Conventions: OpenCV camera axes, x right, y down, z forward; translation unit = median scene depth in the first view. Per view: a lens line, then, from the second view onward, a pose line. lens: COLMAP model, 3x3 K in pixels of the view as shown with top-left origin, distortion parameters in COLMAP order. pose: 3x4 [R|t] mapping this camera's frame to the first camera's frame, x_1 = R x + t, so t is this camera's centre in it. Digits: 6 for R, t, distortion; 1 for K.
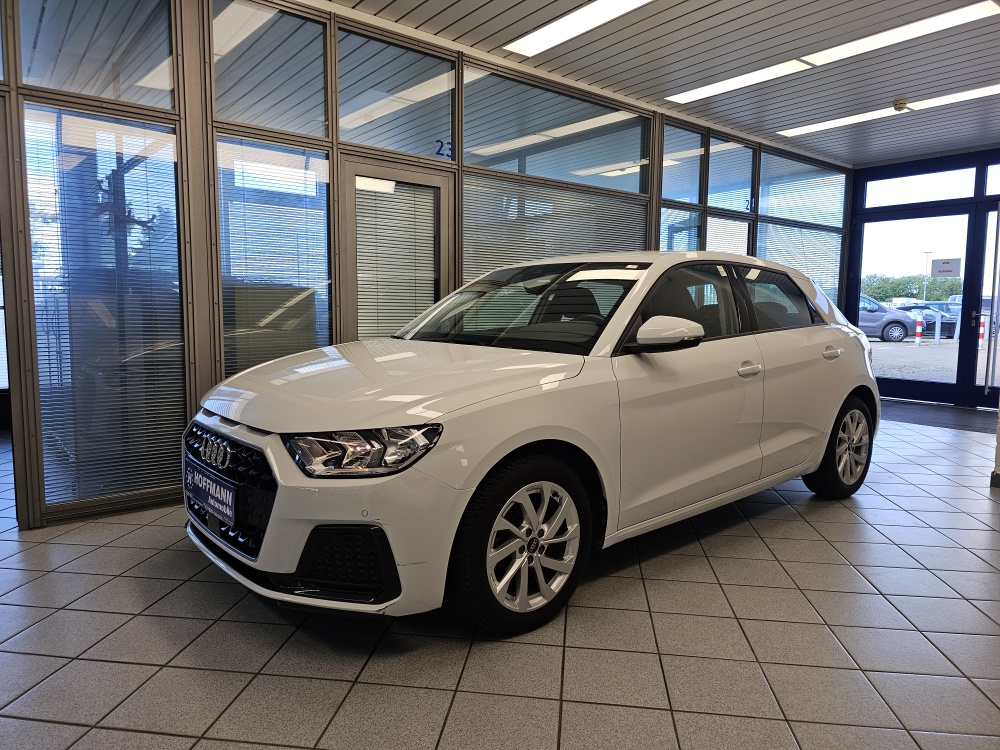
lens RADIAL K [[697.8, 0, 503.8], [0, 697.8, 370.4], [0, 0, 1]] dist [0.041707, -0.050965]
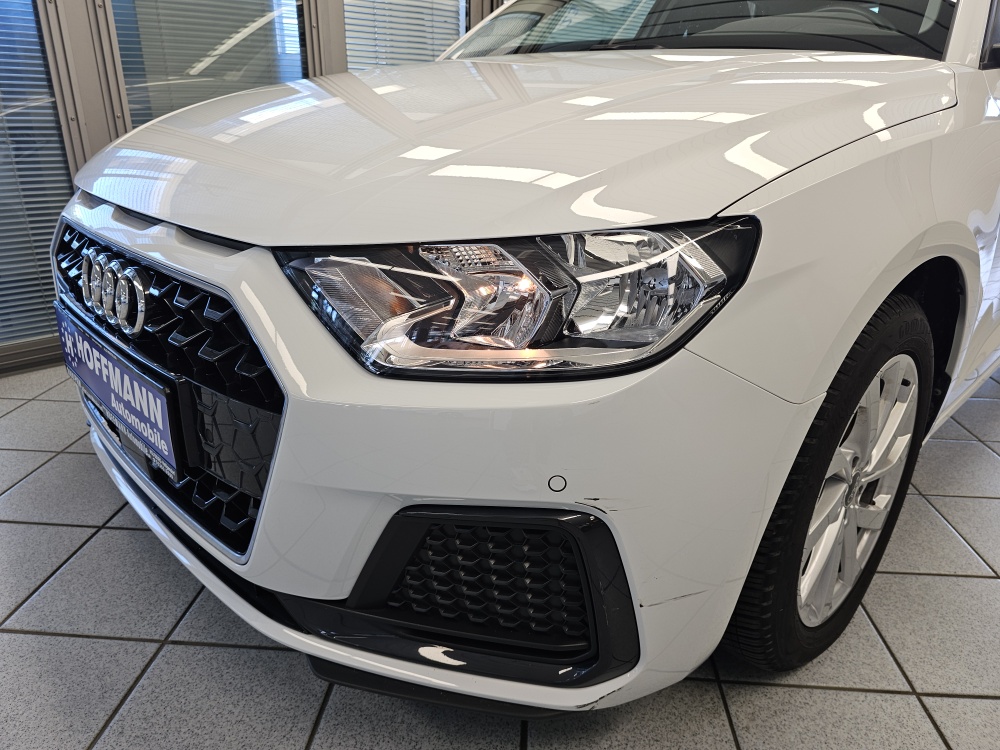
lens RADIAL K [[684.3, 0, 498.6], [0, 684.3, 380.1], [0, 0, 1]] dist [-0.003293, -0.003530]
pose [[0.997703, -0.017636, 0.065400, -0.211790], [-0.002047, 0.957219, 0.289356, 0.049351], [-0.067706, -0.288825, 0.954985, 0.592511]]
